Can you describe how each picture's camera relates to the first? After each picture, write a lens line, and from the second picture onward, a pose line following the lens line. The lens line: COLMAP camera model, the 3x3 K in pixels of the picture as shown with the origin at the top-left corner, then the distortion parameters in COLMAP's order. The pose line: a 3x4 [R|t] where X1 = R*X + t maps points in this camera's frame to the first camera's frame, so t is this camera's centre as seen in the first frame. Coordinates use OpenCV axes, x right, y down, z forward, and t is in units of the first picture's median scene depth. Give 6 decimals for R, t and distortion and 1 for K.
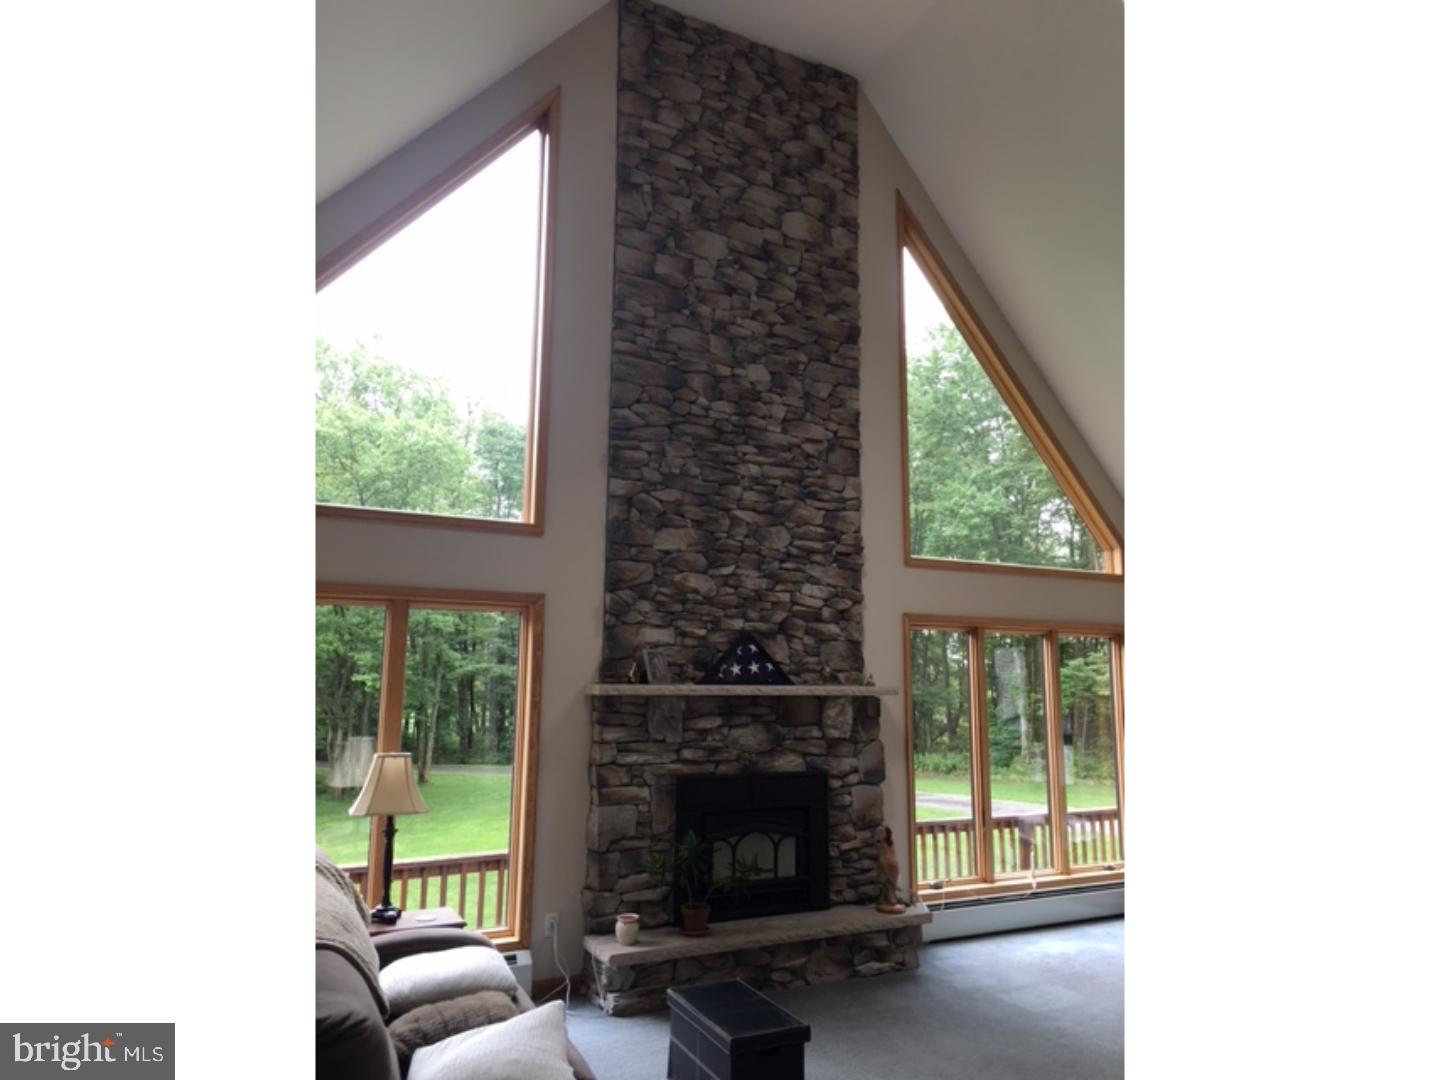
lens RADIAL K [[914.3, 0, 719.8], [0, 914.3, 533.8], [0, 0, 1]] dist [0.039826, -0.001511]
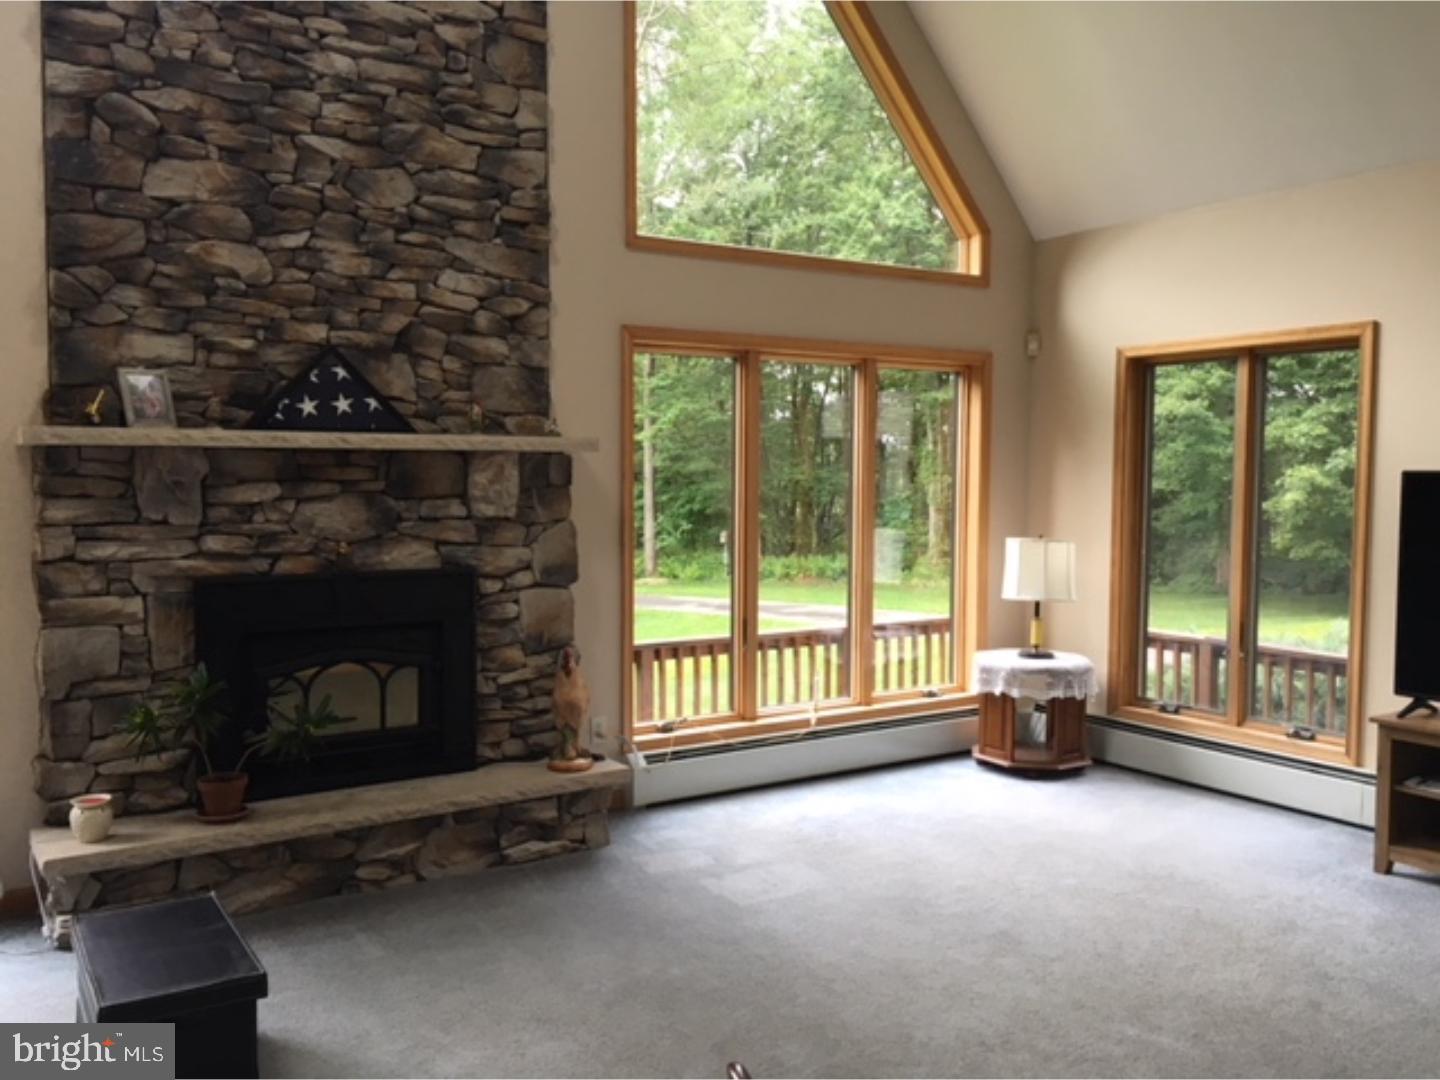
lens RADIAL K [[1209.9, 0, 717.6], [0, 1209.9, 536.7], [0, 0, 1]] dist [0.070635, -0.103557]
pose [[0.993221, -0.012996, 0.115509, 0.188359], [-0.011940, 0.977065, 0.212605, 0.056848], [-0.115623, -0.212543, 0.970287, 0.168926]]
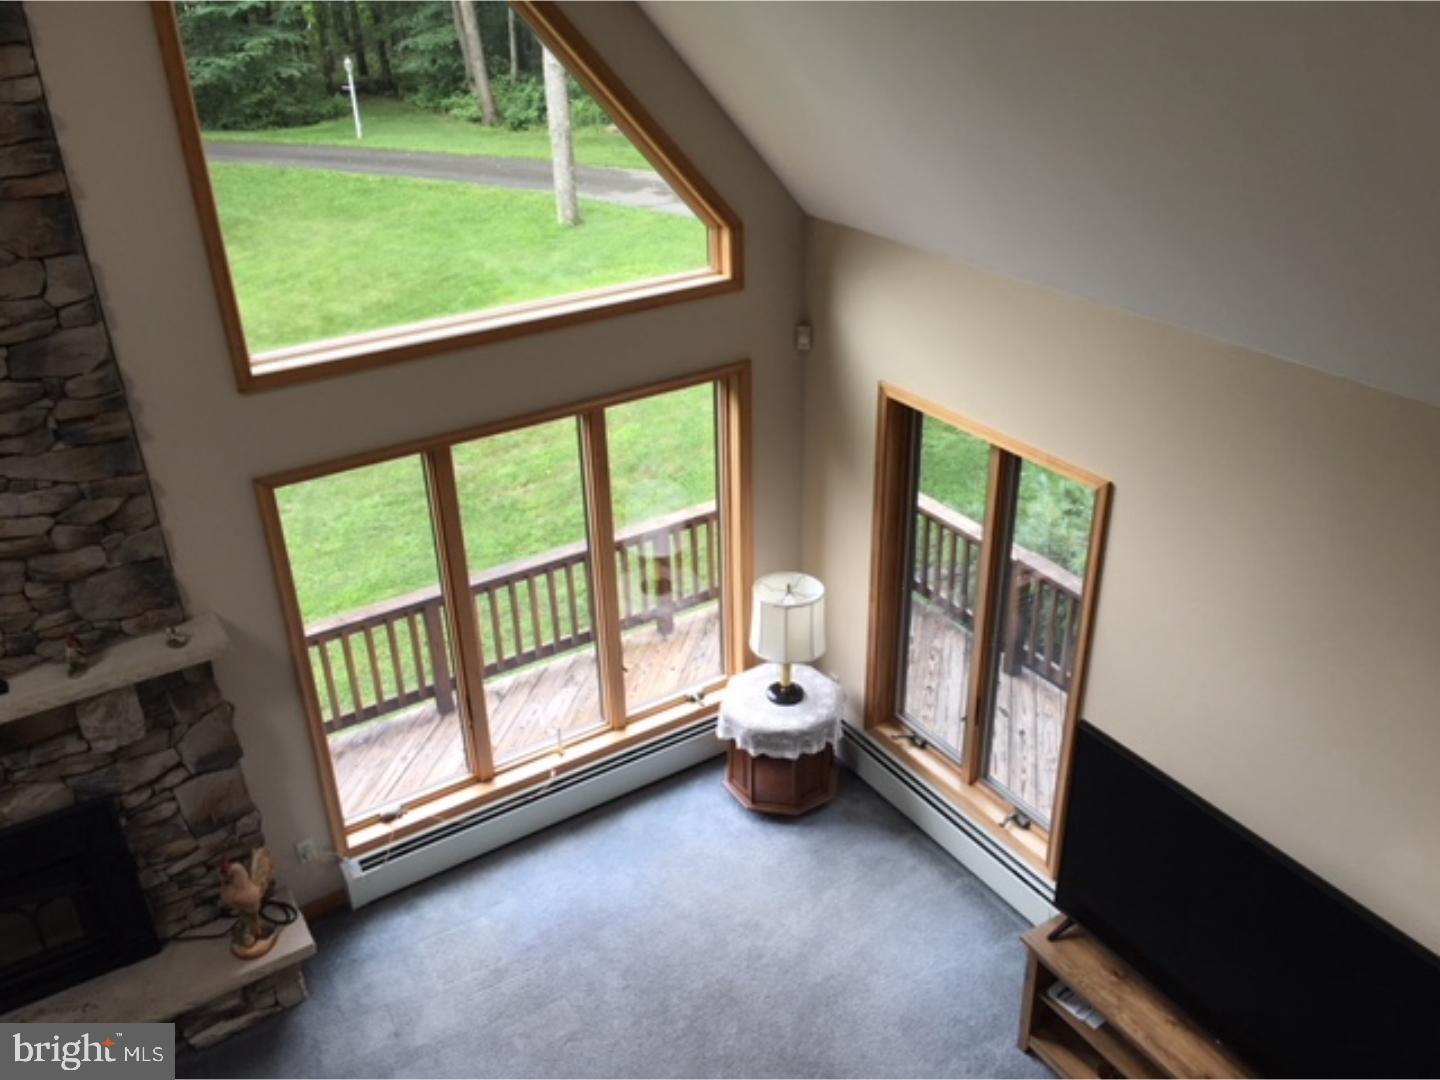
lens RADIAL K [[1209.9, 0, 717.6], [0, 1209.9, 536.7], [0, 0, 1]] dist [0.070635, -0.103557]
pose [[0.994148, -0.078563, 0.074149, 0.470551], [0.018402, 0.799504, 0.600378, -0.355281], [-0.106450, -0.595500, 0.796271, 0.417829]]
